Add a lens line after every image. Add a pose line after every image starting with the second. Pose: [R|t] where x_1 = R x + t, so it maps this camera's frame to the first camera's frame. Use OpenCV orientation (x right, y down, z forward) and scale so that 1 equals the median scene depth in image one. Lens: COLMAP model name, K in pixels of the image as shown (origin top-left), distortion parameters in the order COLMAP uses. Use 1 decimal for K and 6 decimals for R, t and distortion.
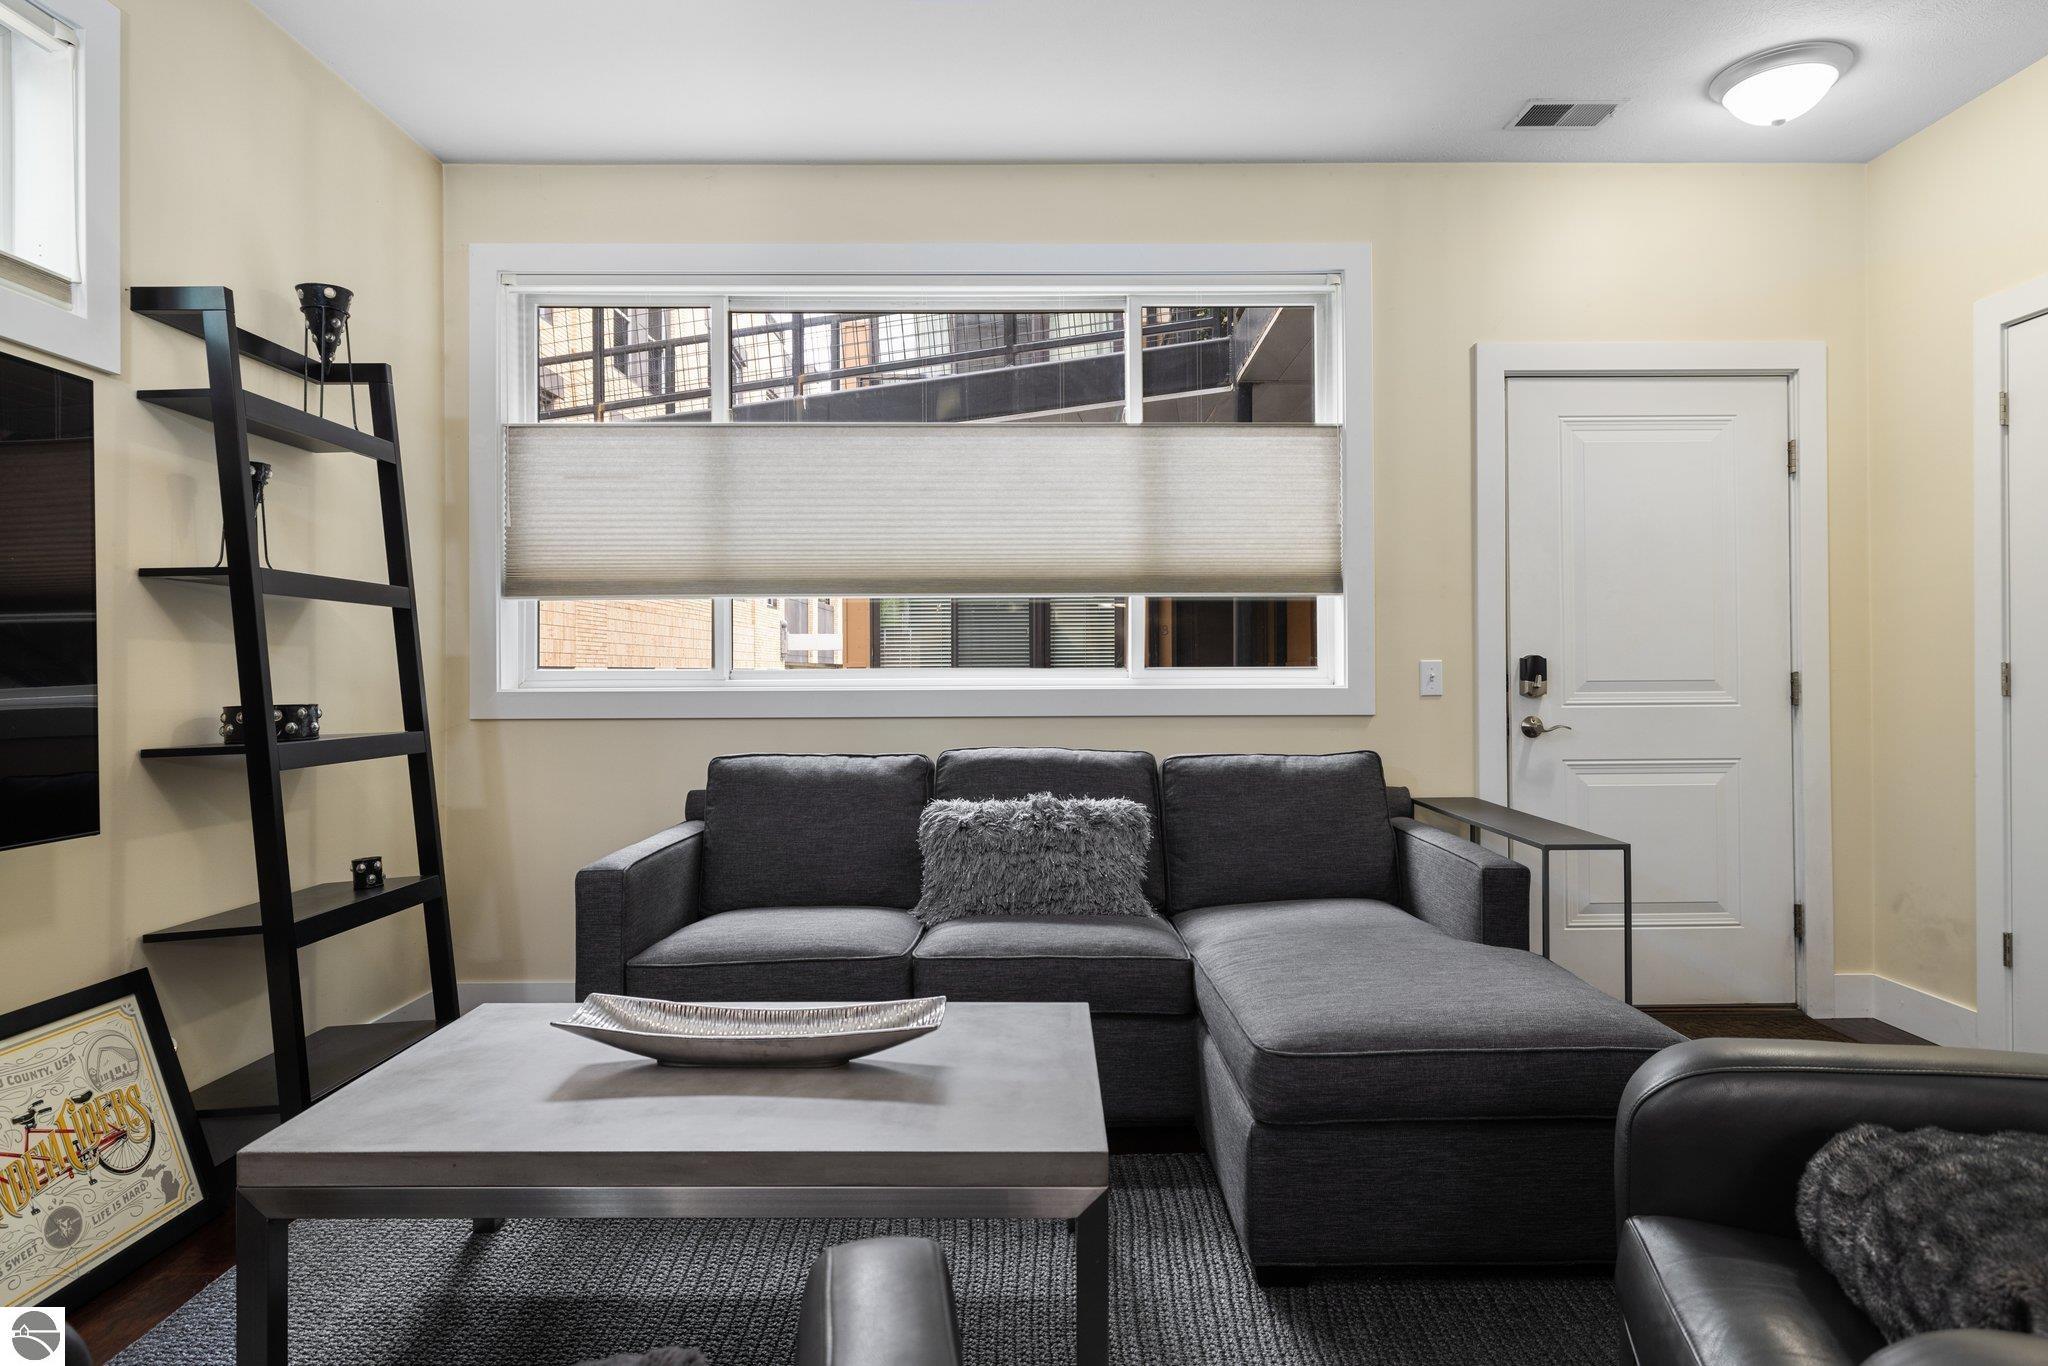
lens RADIAL K [[1135.2, 0, 1033.1], [0, 1135.2, 674.5], [0, 0, 1]] dist [-0.000437, 0.000073]
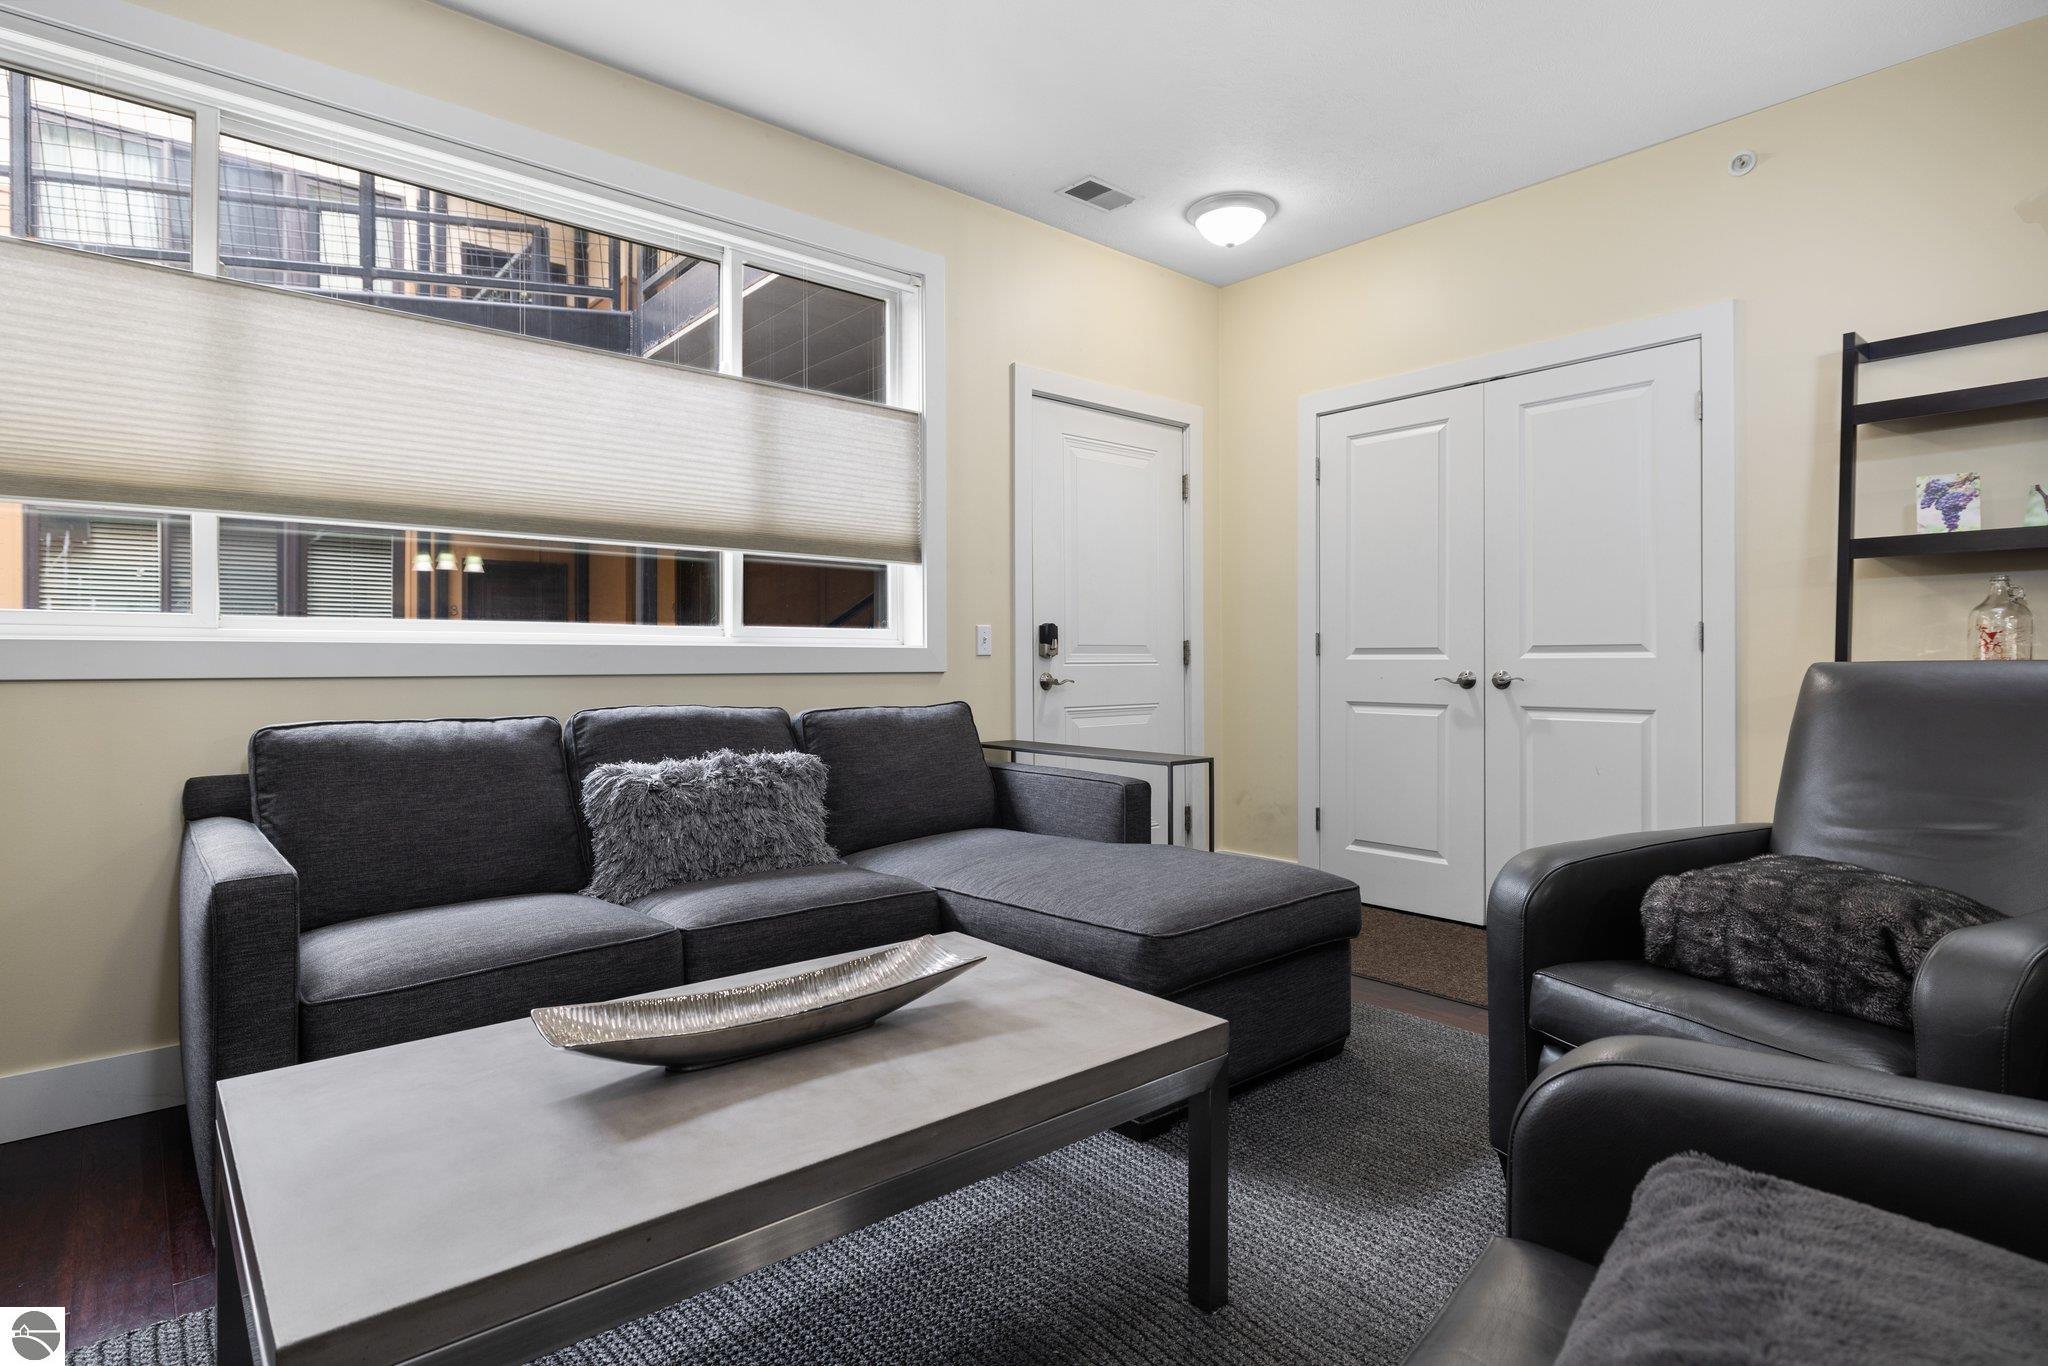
lens RADIAL K [[1057.0, 0, 1021.9], [0, 1057.0, 664.5], [0, 0, 1]] dist [0.001318, -0.000338]
pose [[0.762185, 0.001808, 0.647356, -0.353699], [-0.002535, 0.999997, 0.000191, 0.030315], [-0.647354, -0.001787, 0.762188, 0.151657]]
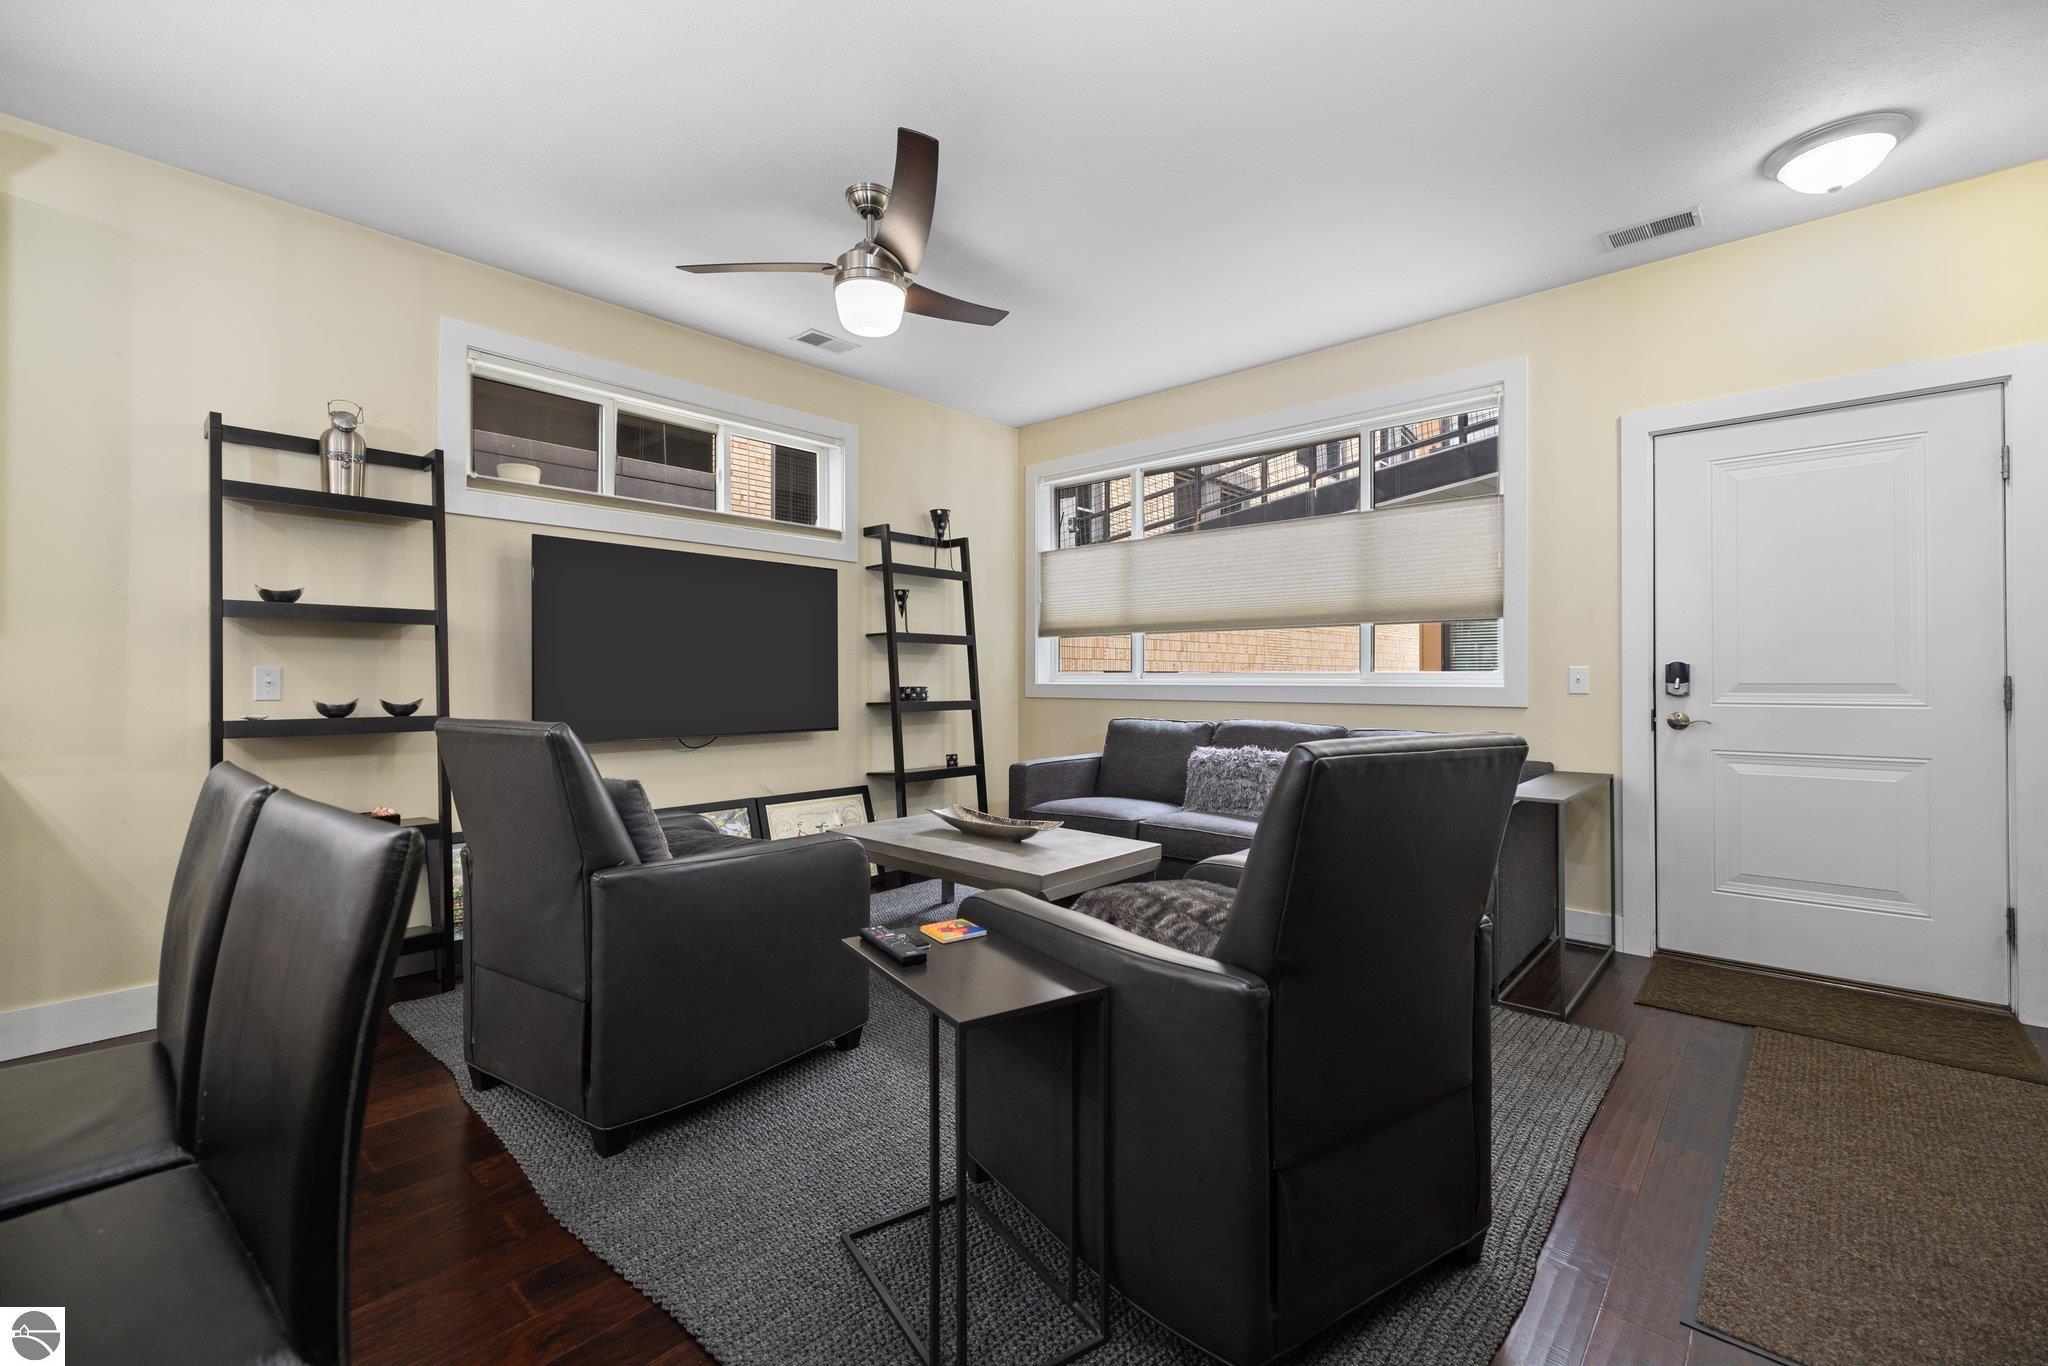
lens RADIAL K [[858.9, 0, 1024.0], [0, 858.9, 683.0], [0, 0, 1]] dist [-0.002217, -0.000448]
pose [[0.739062, 0.008656, -0.673581, 0.584728], [-0.005592, 0.999962, 0.006715, 0.003672], [0.673614, -0.001197, 0.739082, -0.162542]]
